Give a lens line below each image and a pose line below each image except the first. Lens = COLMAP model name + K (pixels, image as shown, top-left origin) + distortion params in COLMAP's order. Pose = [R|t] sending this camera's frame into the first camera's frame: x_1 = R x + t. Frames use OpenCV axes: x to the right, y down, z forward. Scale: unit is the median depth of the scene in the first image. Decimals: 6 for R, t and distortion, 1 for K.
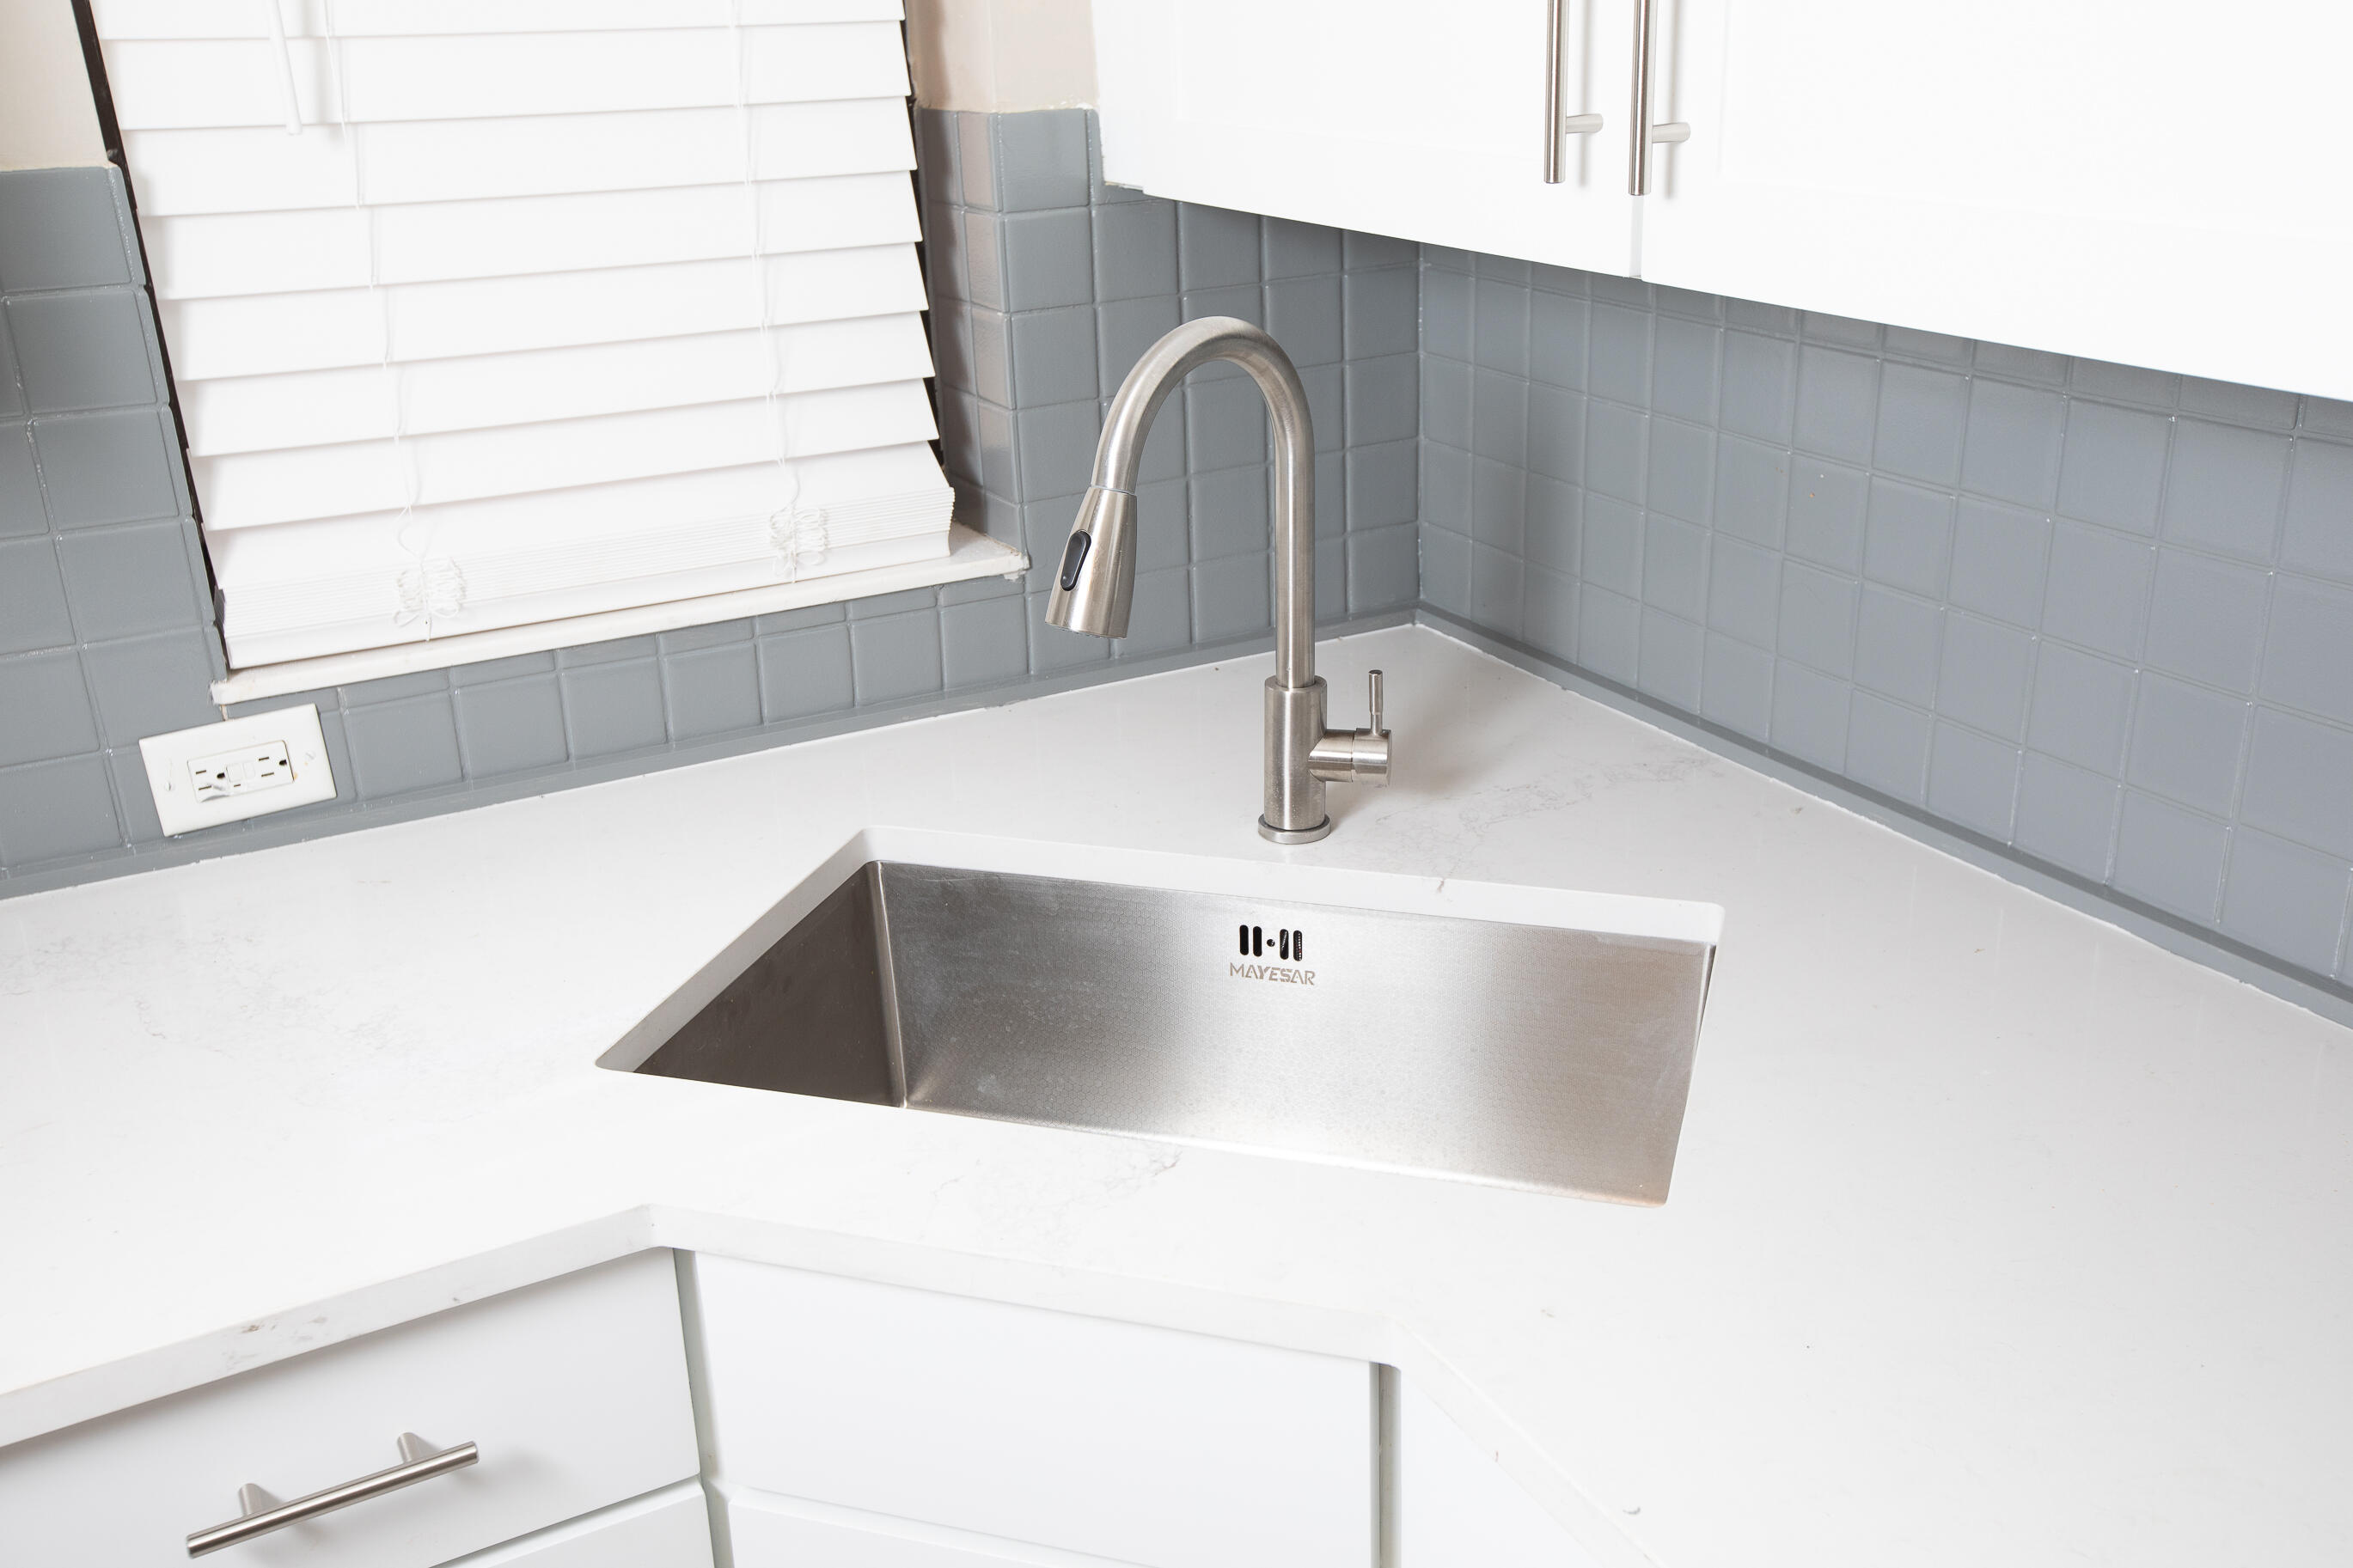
lens RADIAL K [[2138.3, 0, 1219.5], [0, 2138.3, 746.4], [0, 0, 1]] dist [0.013880, 0.020091]
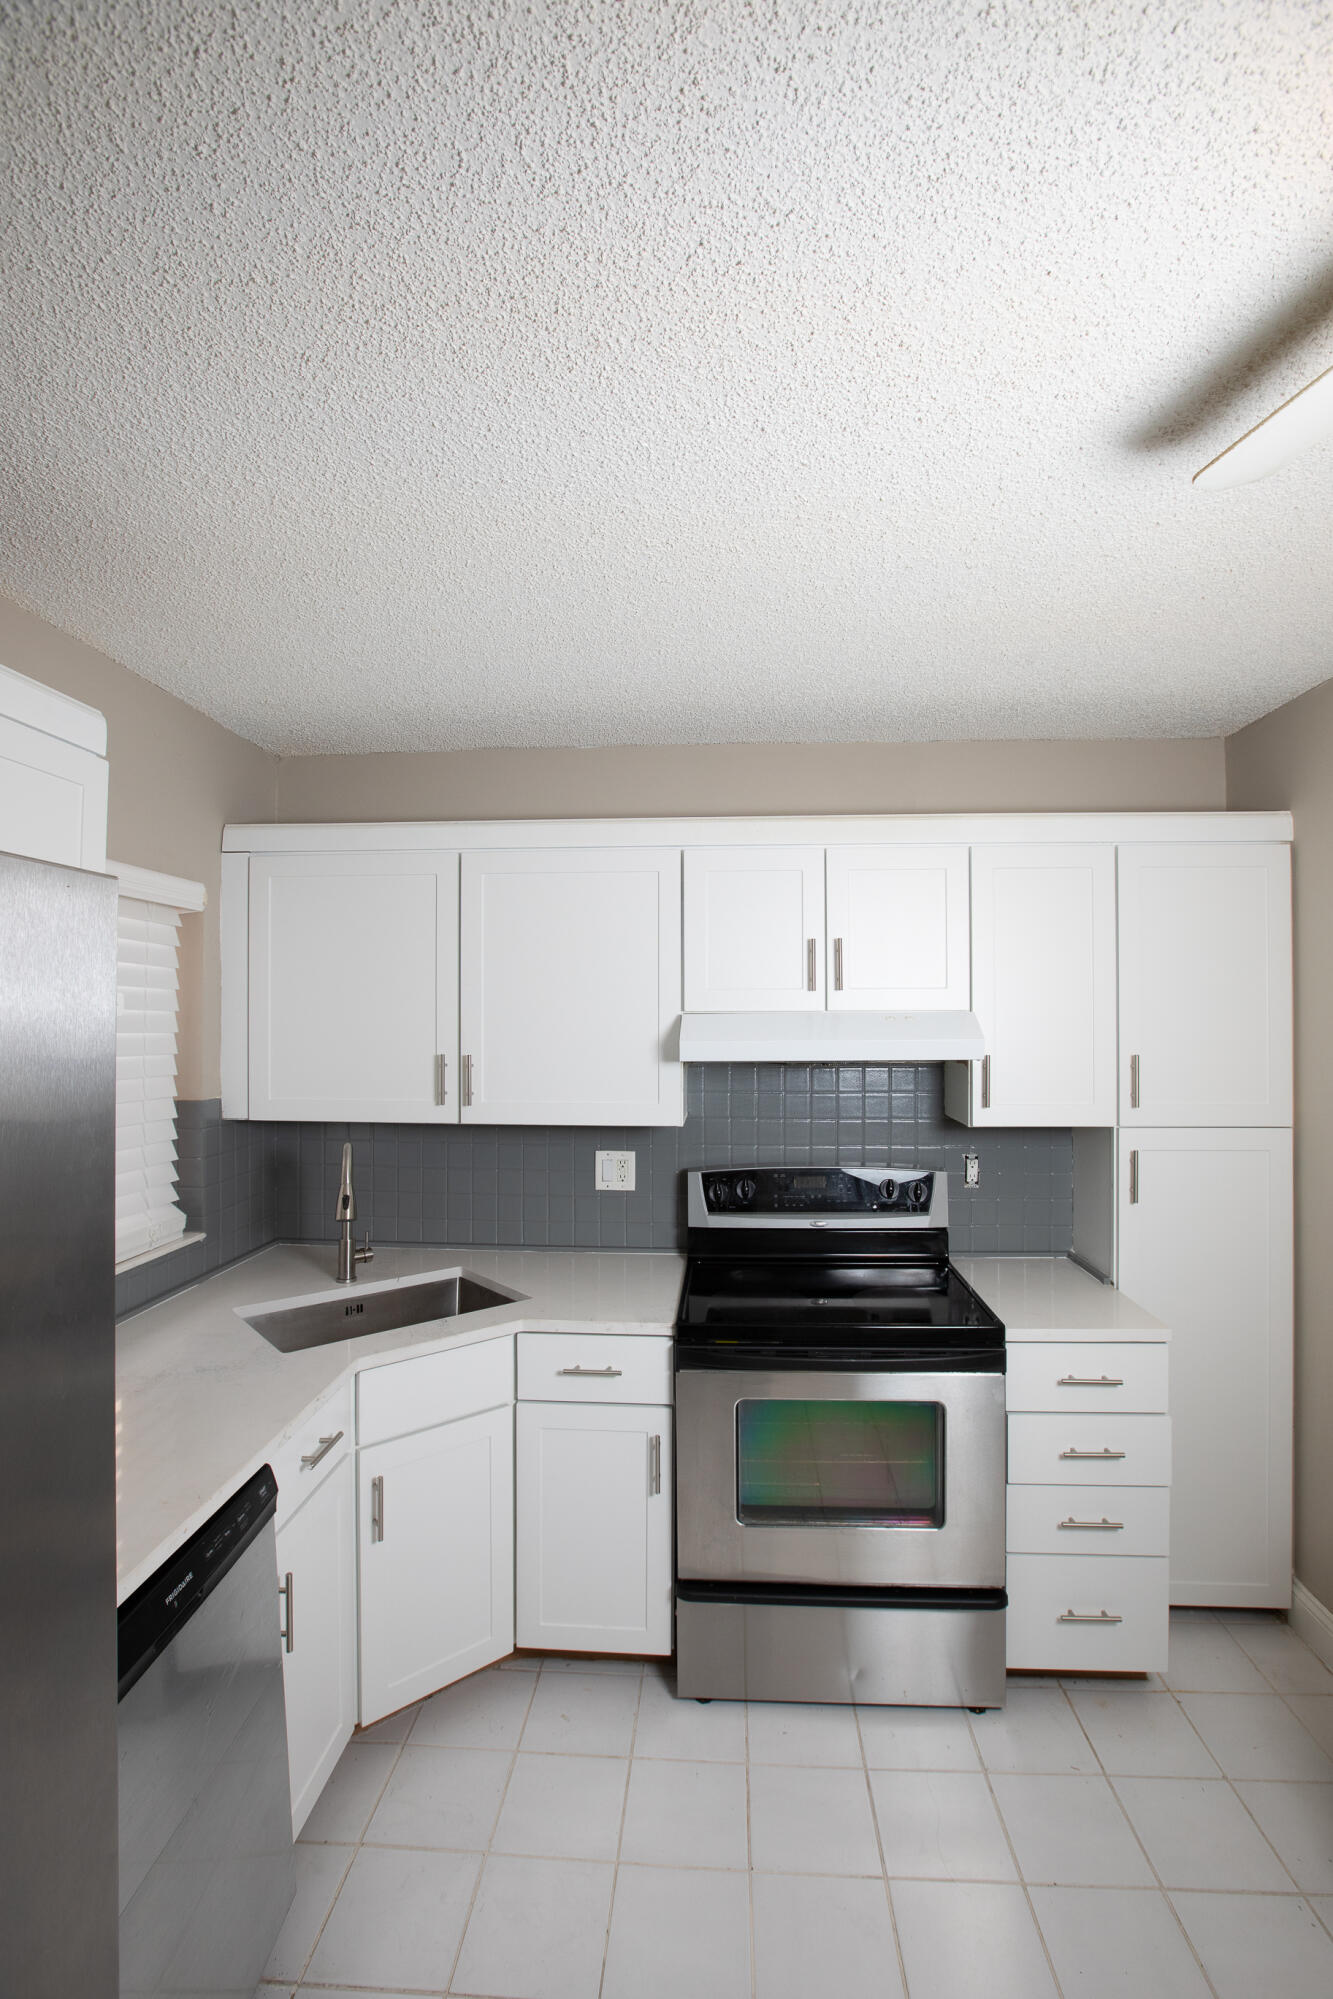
lens RADIAL K [[922.6, 0, 663.1], [0, 922.6, 1047.9], [0, 0, 1]] dist [-0.028999, 0.000218]
pose [[0.528971, 0.005642, 0.848621, -1.010401], [0.274703, 0.945001, -0.177513, 0.089293], [-0.802949, 0.327018, 0.498329, -0.355104]]
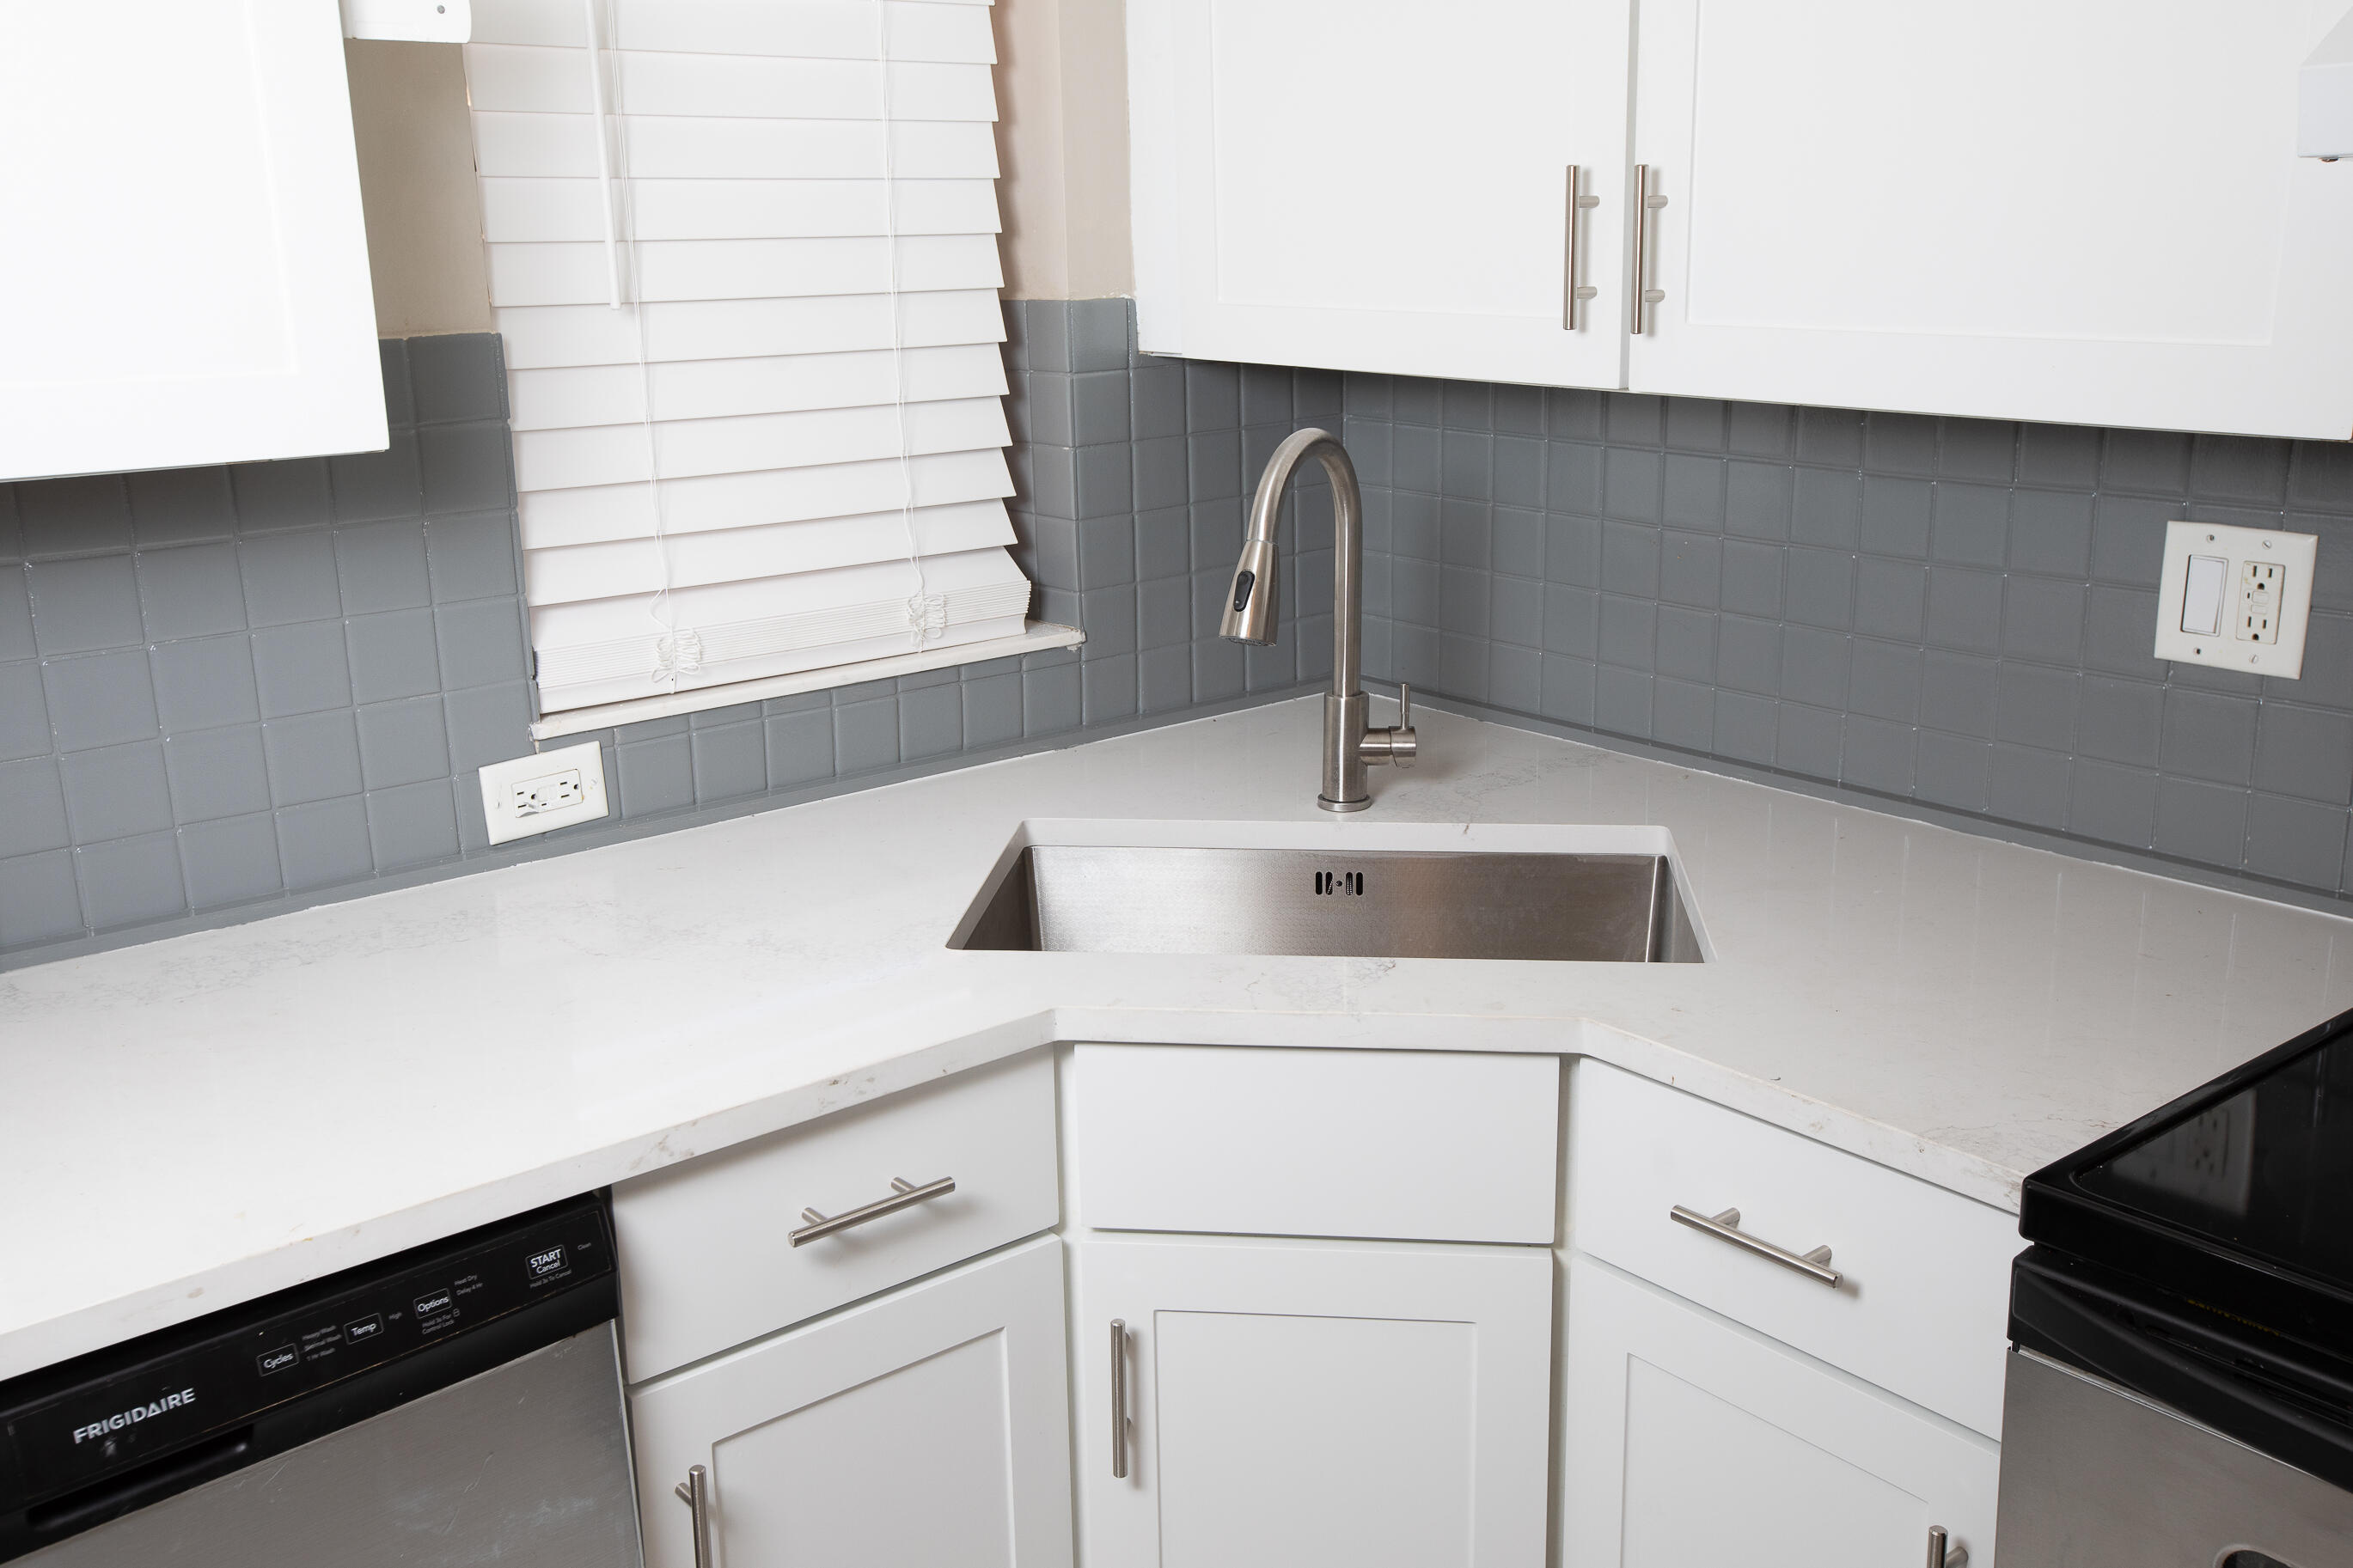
lens RADIAL K [[2193.8, 0, 1176.2], [0, 2193.8, 767.3], [0, 0, 1]] dist [-0.032792, 0.181545]
pose [[0.980984, -0.037080, 0.190515, -0.331682], [0.056689, 0.993519, -0.098526, 0.144980], [-0.185627, 0.107452, 0.976727, -0.349586]]
